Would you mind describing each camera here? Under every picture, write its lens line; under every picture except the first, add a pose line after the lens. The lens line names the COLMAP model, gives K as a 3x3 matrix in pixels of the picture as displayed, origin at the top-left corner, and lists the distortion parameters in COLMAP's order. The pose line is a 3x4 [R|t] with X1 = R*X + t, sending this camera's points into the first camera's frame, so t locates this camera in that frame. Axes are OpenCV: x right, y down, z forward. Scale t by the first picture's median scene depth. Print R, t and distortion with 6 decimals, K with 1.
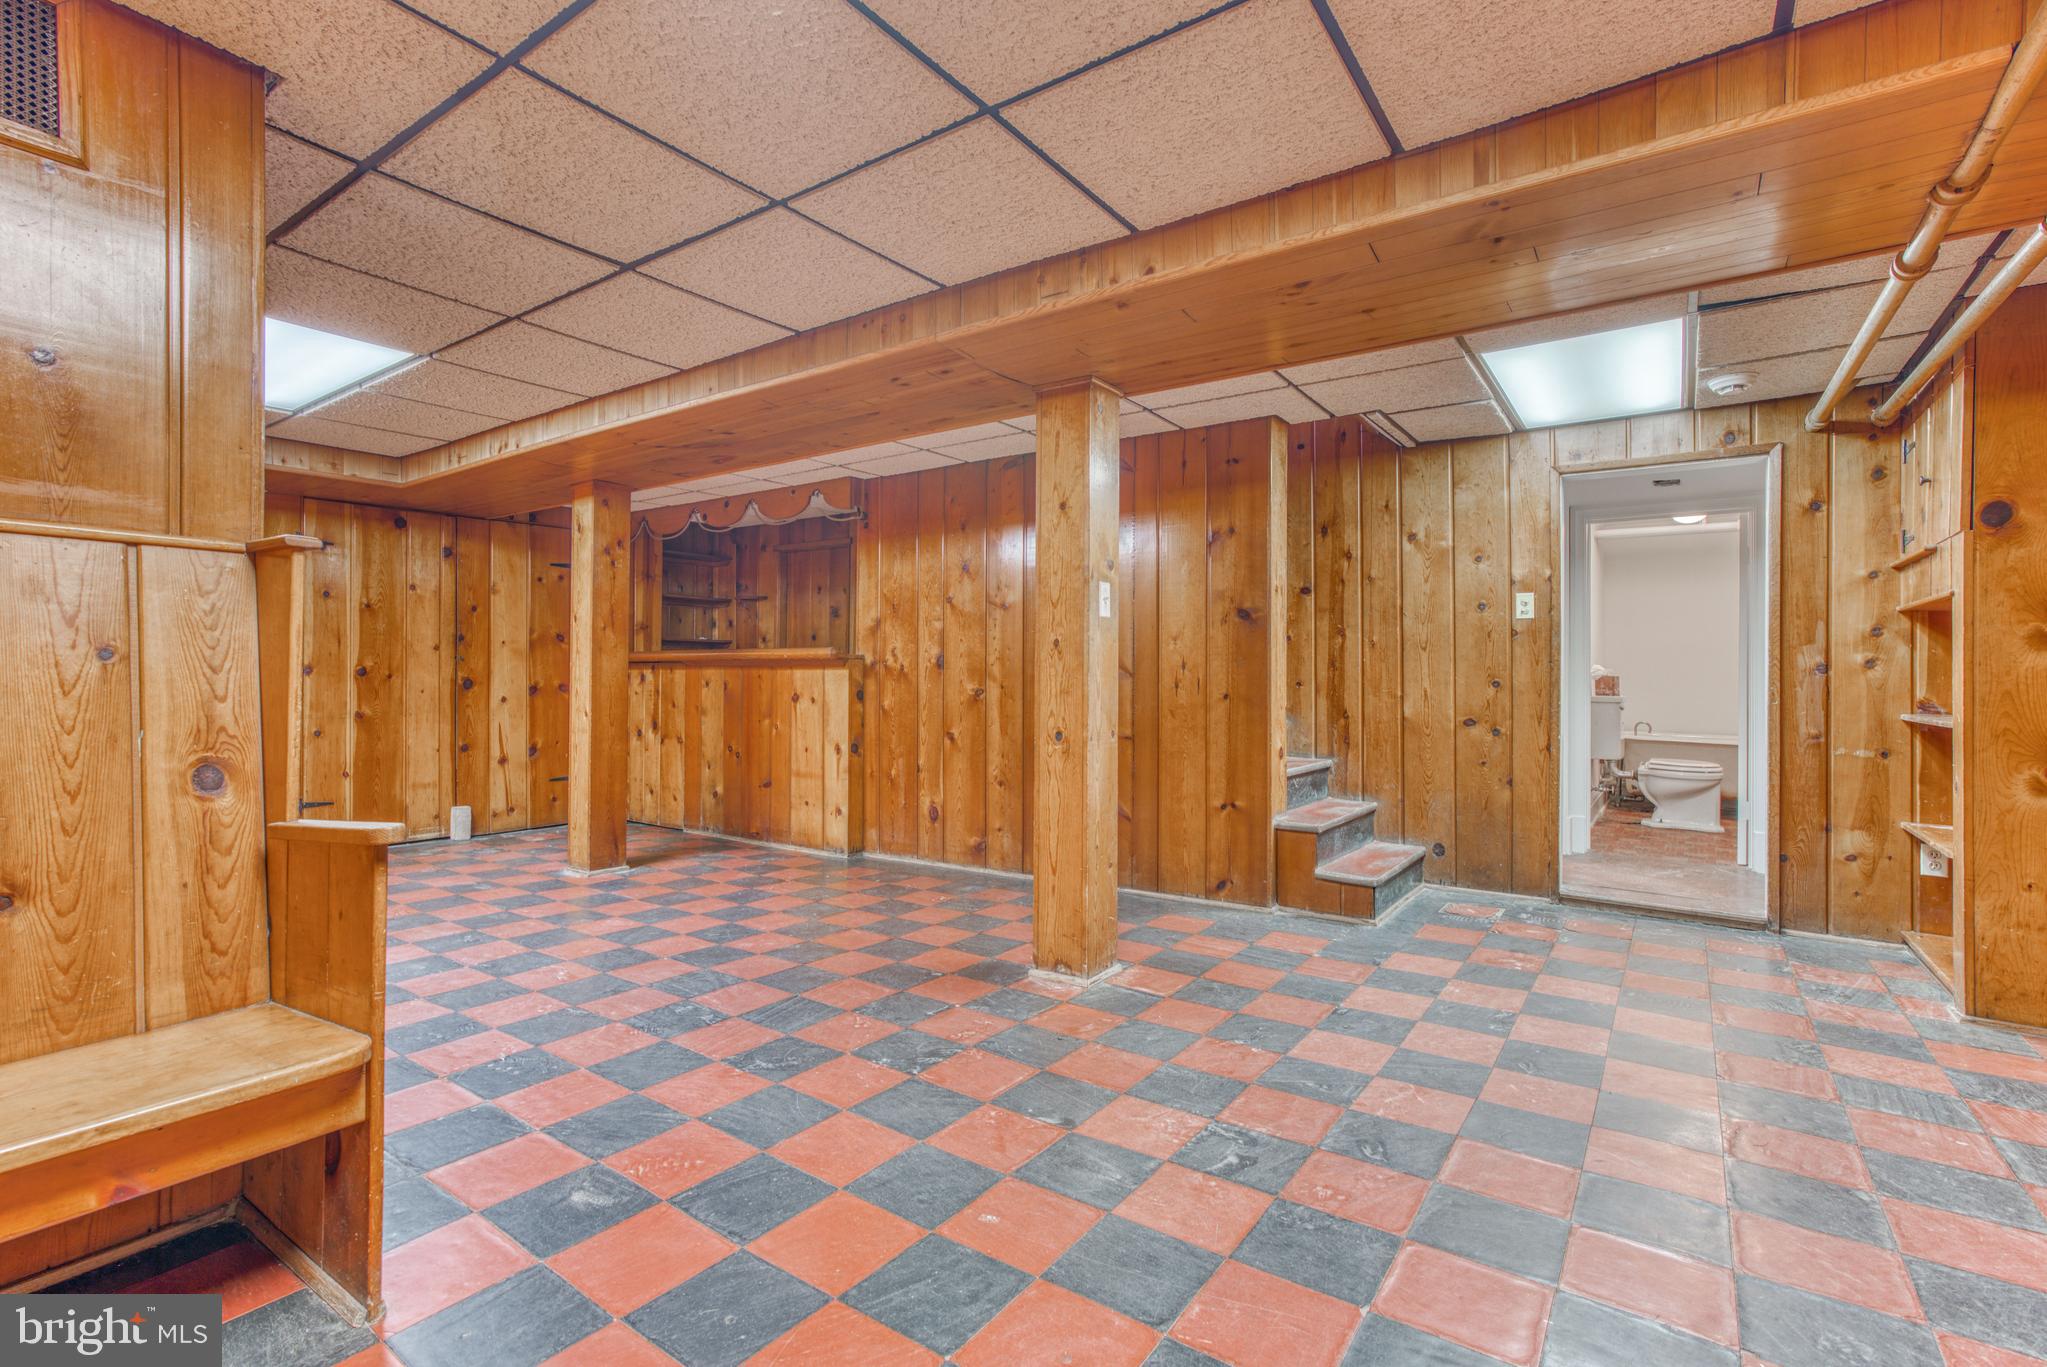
lens RADIAL K [[923.9, 0, 1017.8], [0, 923.9, 679.4], [0, 0, 1]] dist [-0.004436, 0.008724]
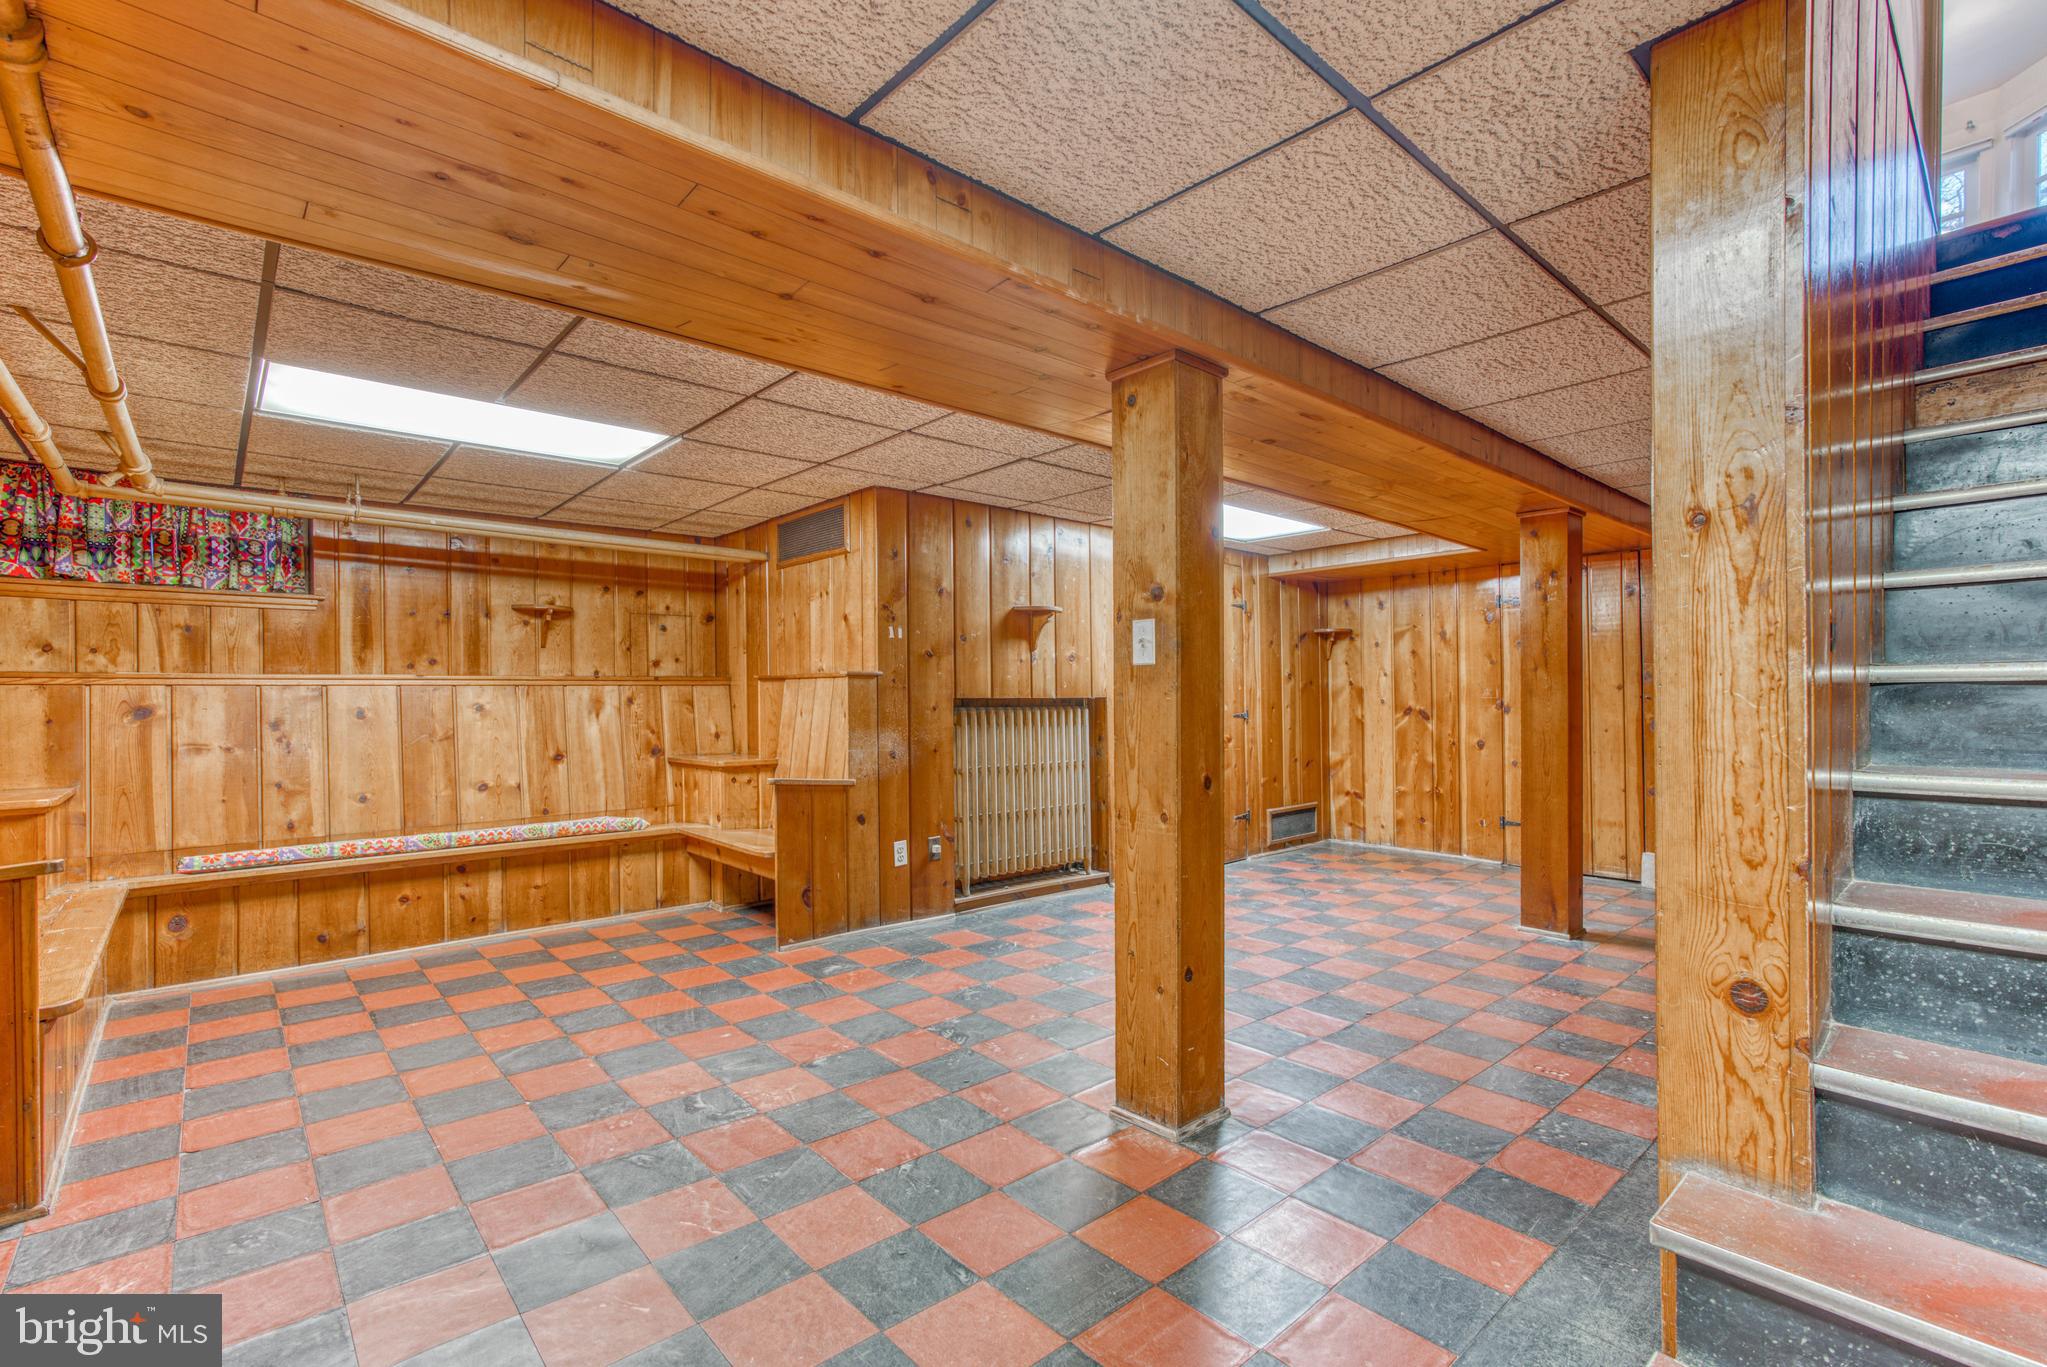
lens RADIAL K [[923.9, 0, 1015.1], [0, 923.9, 697.1], [0, 0, 1]] dist [-0.004436, 0.008724]
pose [[-0.218251, -0.003957, -0.975885, 1.105193], [0.001756, 0.999989, -0.004447, -0.046071], [0.975891, -0.002684, -0.218241, 1.338352]]
